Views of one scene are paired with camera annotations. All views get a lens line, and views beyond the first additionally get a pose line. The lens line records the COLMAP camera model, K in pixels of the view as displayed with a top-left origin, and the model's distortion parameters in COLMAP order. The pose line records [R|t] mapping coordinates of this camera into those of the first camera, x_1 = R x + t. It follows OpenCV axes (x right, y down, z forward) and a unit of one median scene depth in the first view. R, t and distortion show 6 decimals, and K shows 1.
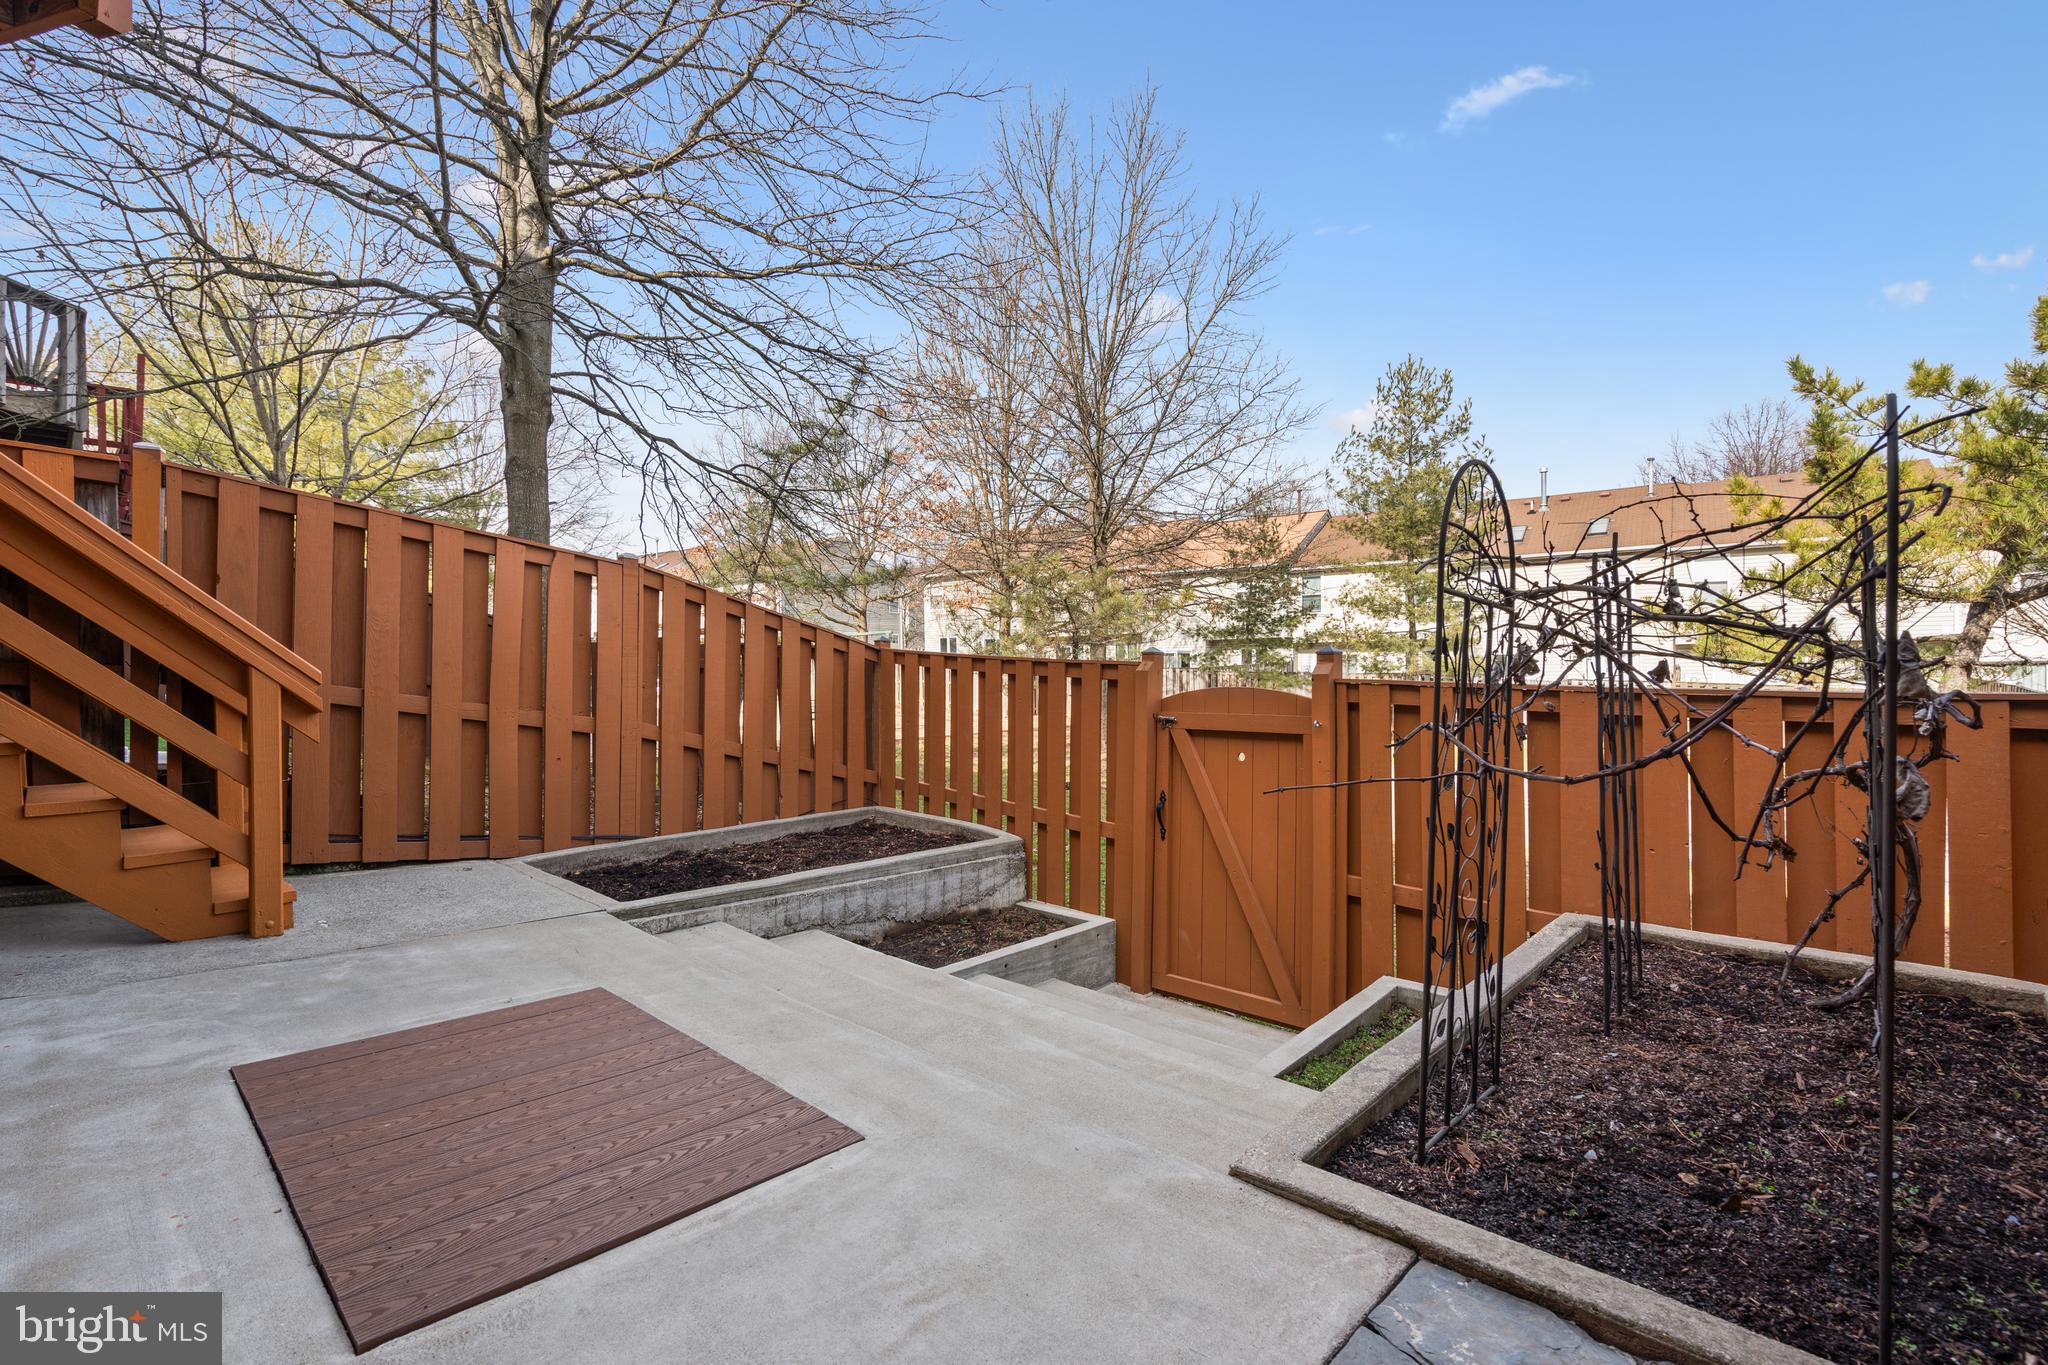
lens RADIAL K [[912.4, 0, 1026.5], [0, 912.4, 672.4], [0, 0, 1]] dist [-0.001178, -0.000449]
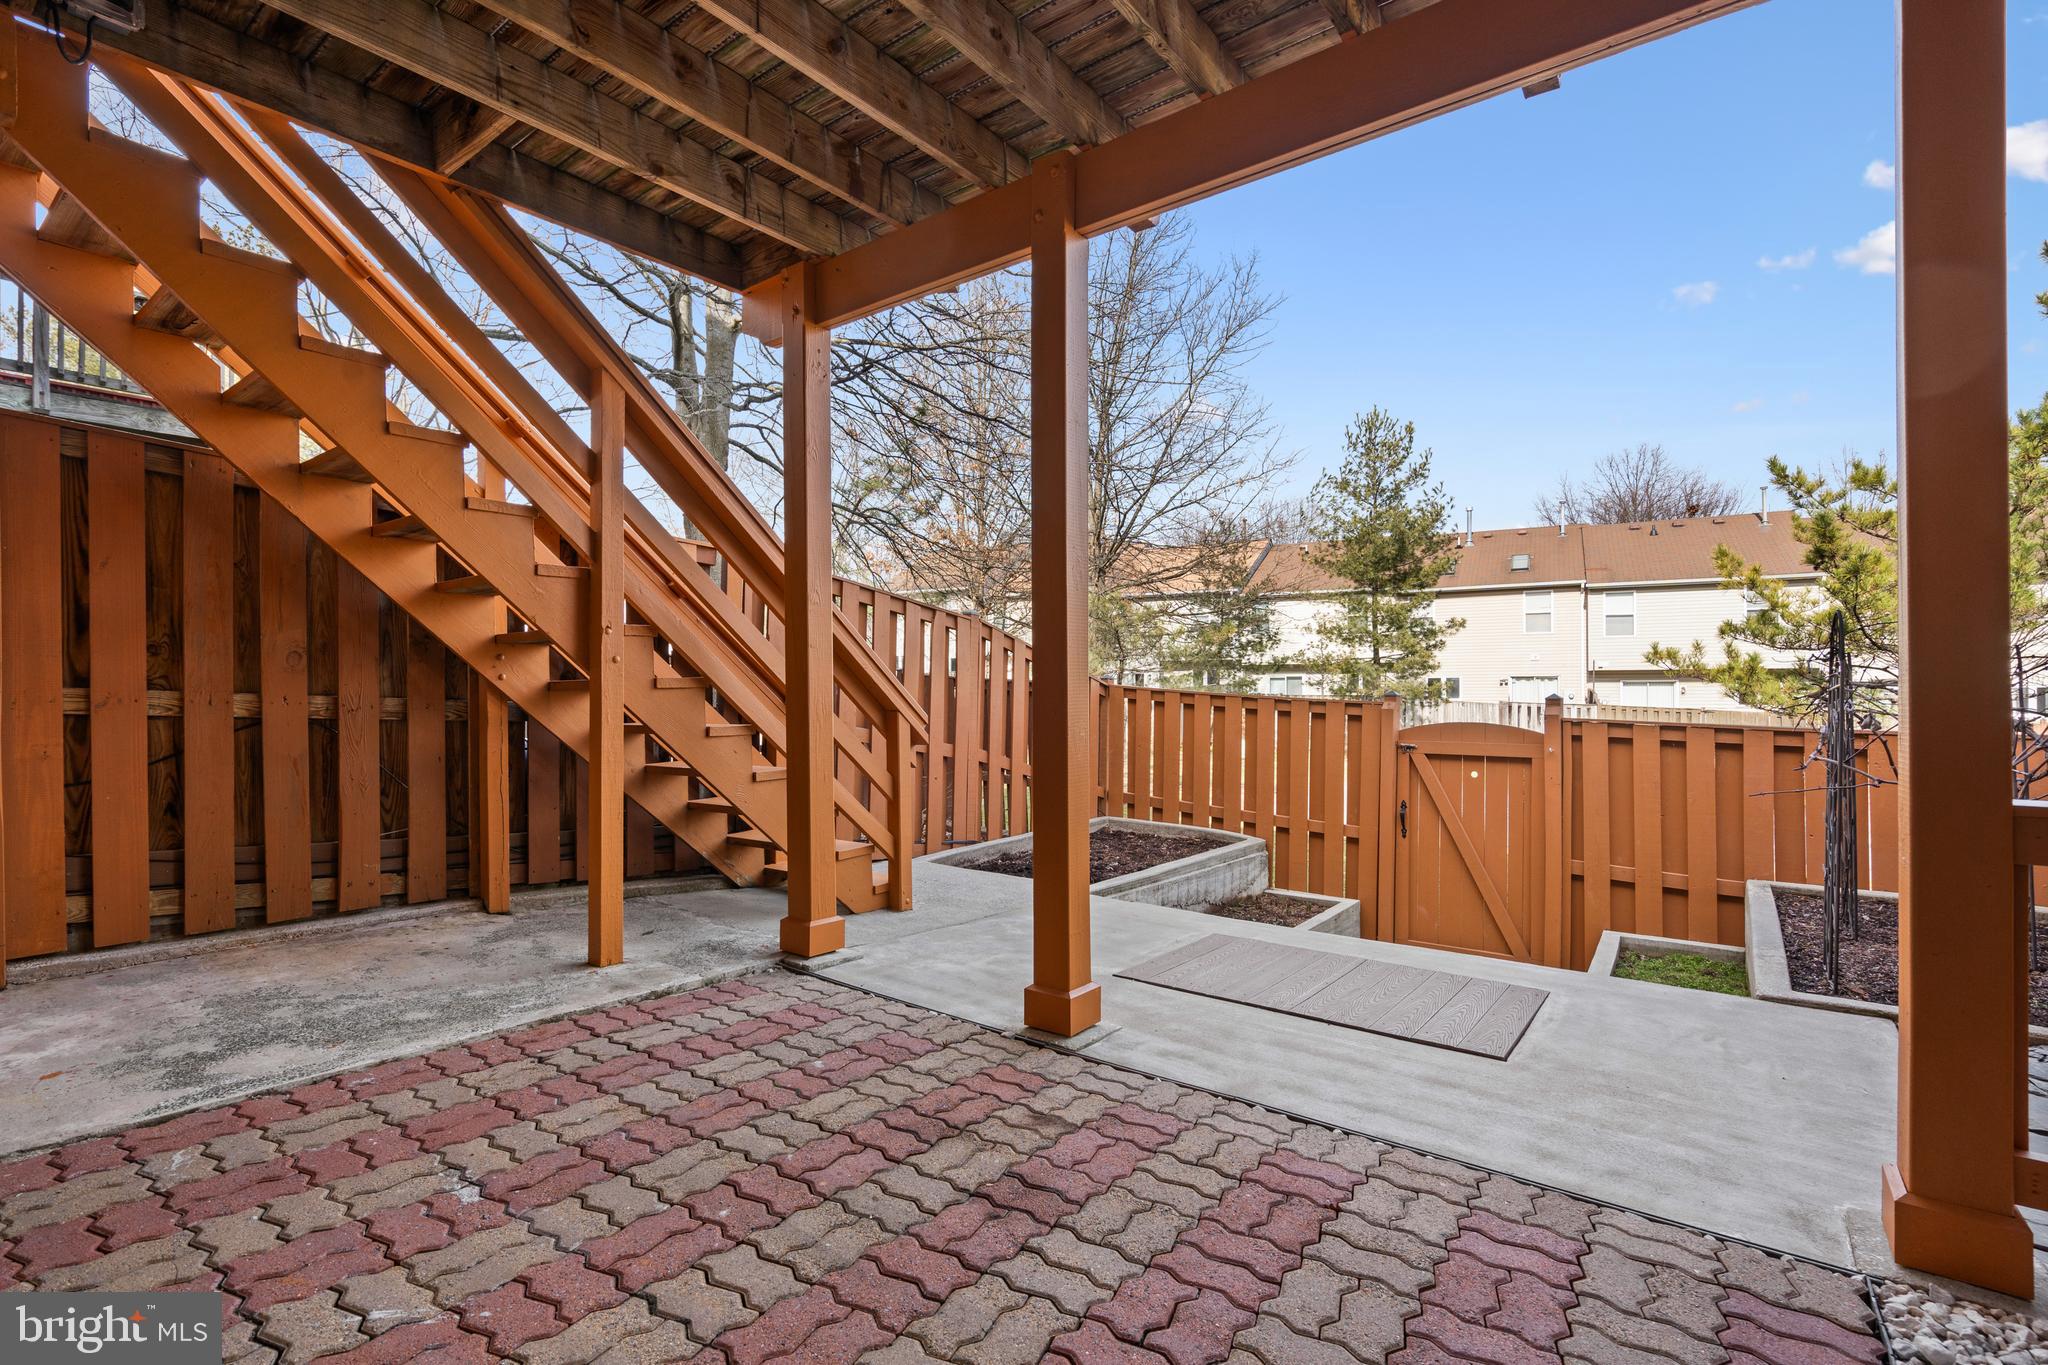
lens RADIAL K [[927.4, 0, 1018.1], [0, 927.4, 679.8], [0, 0, 1]] dist [-0.004030, 0.000853]
pose [[0.994150, 0.006826, 0.107788, -0.293389], [-0.005984, 0.999949, -0.008133, -0.015977], [-0.107838, 0.007441, 0.994141, -0.143126]]
